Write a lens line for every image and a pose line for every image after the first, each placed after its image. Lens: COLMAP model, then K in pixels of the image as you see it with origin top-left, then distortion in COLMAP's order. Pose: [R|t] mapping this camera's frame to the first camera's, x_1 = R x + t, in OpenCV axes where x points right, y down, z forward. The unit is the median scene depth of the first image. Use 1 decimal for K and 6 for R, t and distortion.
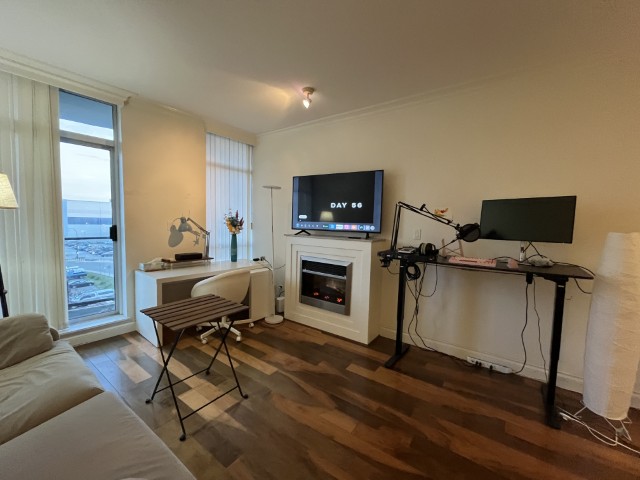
lens RADIAL K [[260.4, 0, 318.3], [0, 260.4, 239.3], [0, 0, 1]] dist [-0.000769, -0.000121]
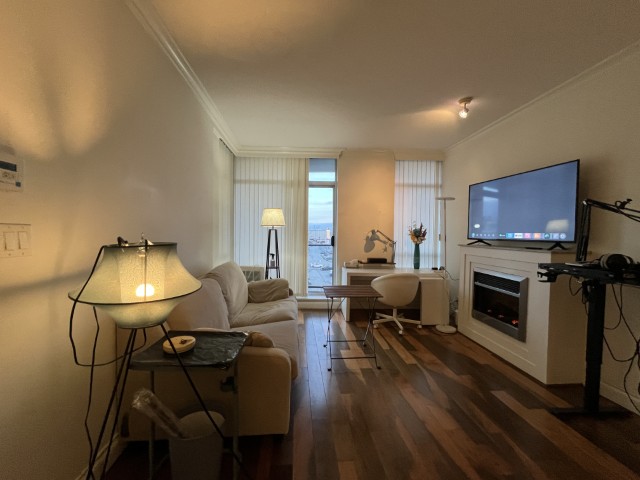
lens RADIAL K [[260.4, 0, 318.3], [0, 260.4, 239.3], [0, 0, 1]] dist [-0.000769, -0.000121]
pose [[0.648790, 0.001477, -0.760966, 0.299377], [-0.049988, 0.997921, -0.040682, 0.030860], [0.759324, 0.064434, 0.647515, -0.048068]]
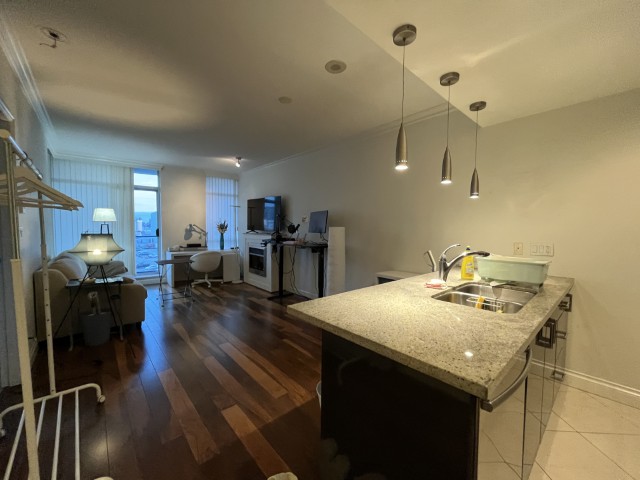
lens RADIAL K [[260.4, 0, 318.3], [0, 260.4, 239.3], [0, 0, 1]] dist [-0.000769, -0.000121]
pose [[0.974568, -0.001052, -0.224090, 0.813225], [-0.003914, 0.999757, -0.021716, 0.064045], [0.224059, 0.022040, 0.974326, -0.628777]]
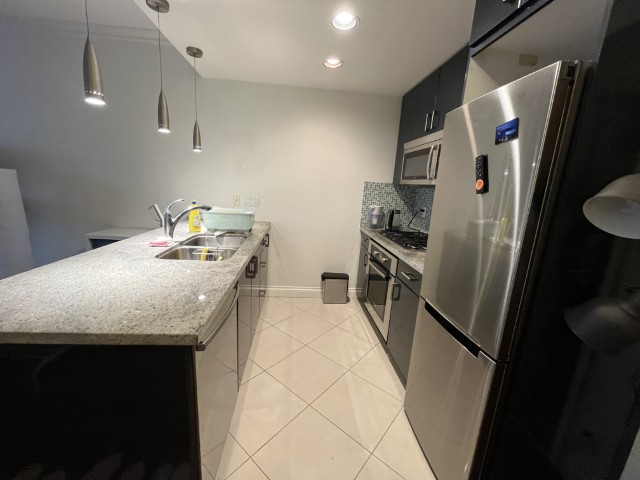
lens RADIAL K [[260.4, 0, 318.3], [0, 260.4, 239.3], [0, 0, 1]] dist [-0.000769, -0.000121]
pose [[0.759544, -0.106962, 0.641601, 0.889315], [-0.003917, 0.985617, 0.168949, 0.018799], [-0.650444, -0.130838, 0.748201, -0.646712]]
